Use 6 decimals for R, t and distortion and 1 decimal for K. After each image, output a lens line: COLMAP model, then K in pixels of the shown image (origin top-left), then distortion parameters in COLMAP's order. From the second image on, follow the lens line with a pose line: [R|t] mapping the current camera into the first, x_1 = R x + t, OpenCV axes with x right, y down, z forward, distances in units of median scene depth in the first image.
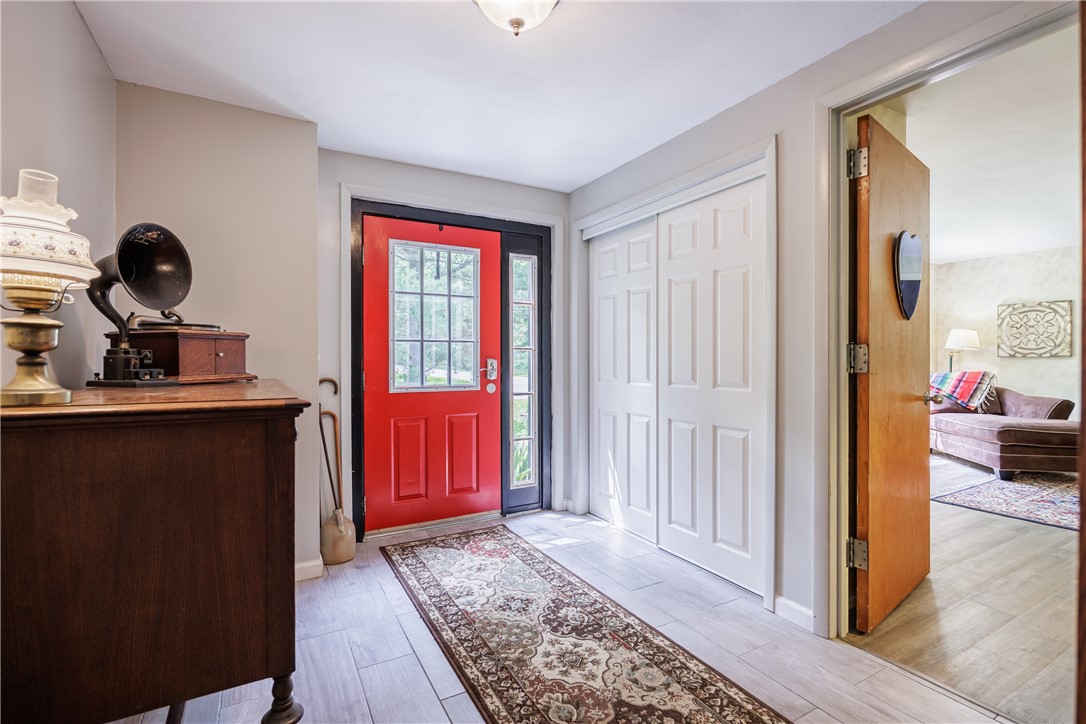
lens RADIAL K [[497.4, 0, 539.2], [0, 497.4, 361.8], [0, 0, 1]] dist [-0.005778, 0.000014]
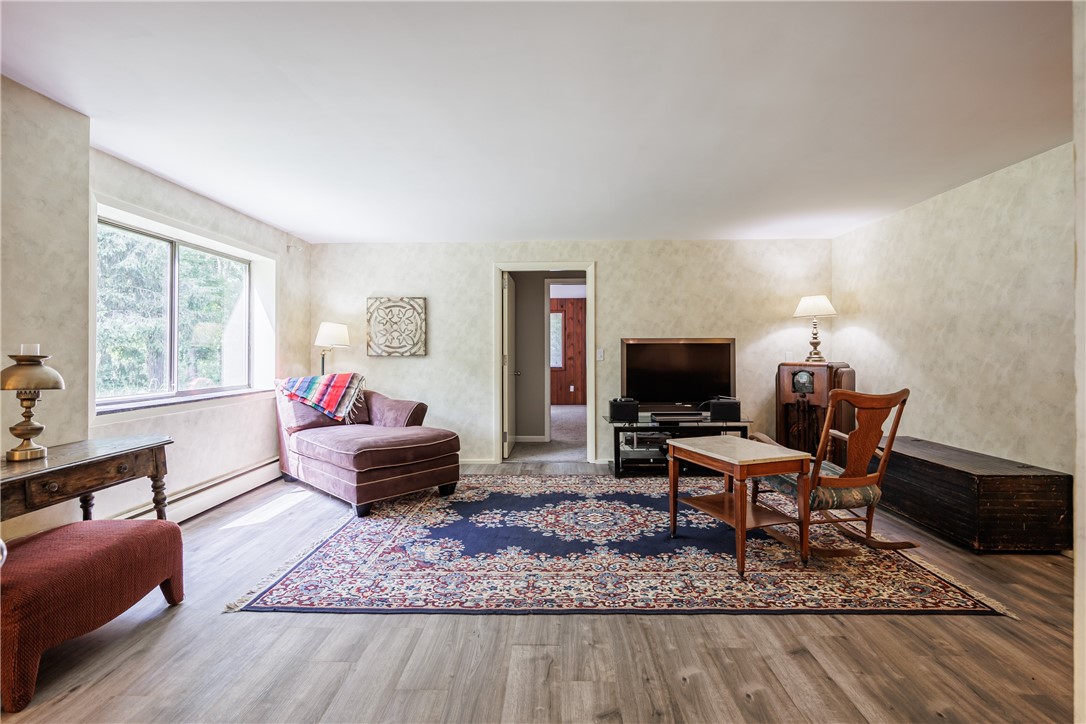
lens RADIAL K [[497.4, 0, 545.6], [0, 497.4, 351.5], [0, 0, 1]] dist [-0.005778, 0.000014]
pose [[0.505068, 0.001464, 0.863078, 0.337088], [0.008058, 0.999947, -0.006411, -0.009934], [-0.863042, 0.010193, 0.505029, 0.289695]]
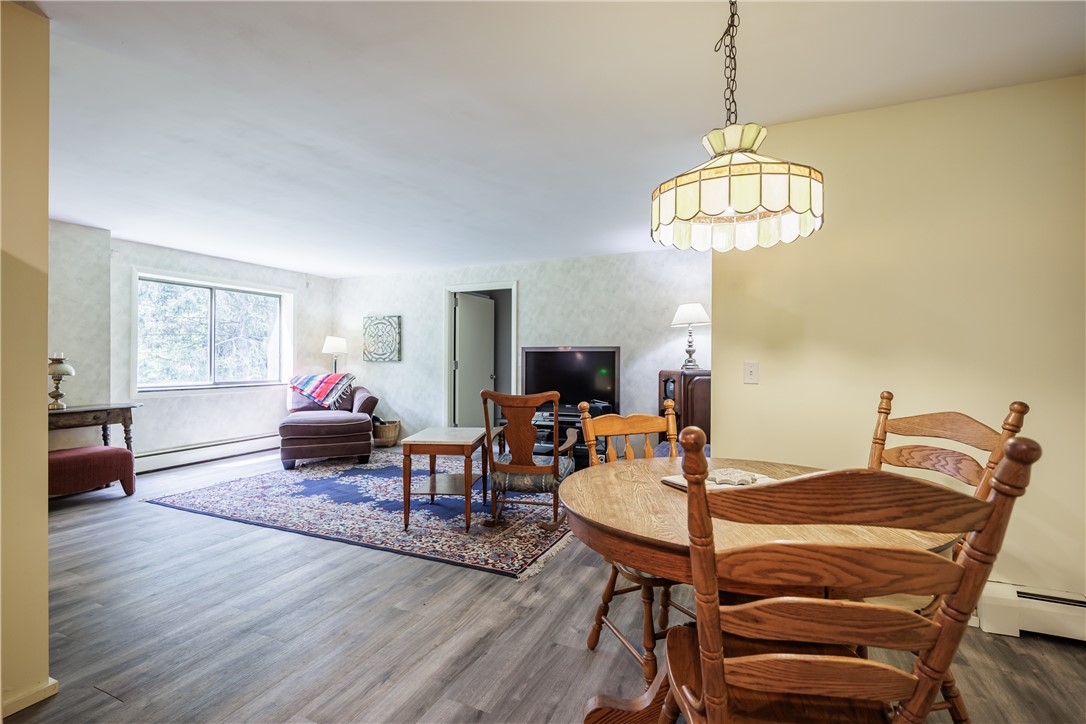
lens RADIAL K [[497.4, 0, 552.0], [0, 497.4, 361.7], [0, 0, 1]] dist [-0.005778, 0.000014]
pose [[0.799975, 0.001119, 0.600033, 0.604487], [-0.000088, 0.999998, -0.001749, -0.006277], [-0.600034, 0.001346, 0.799974, -0.230743]]
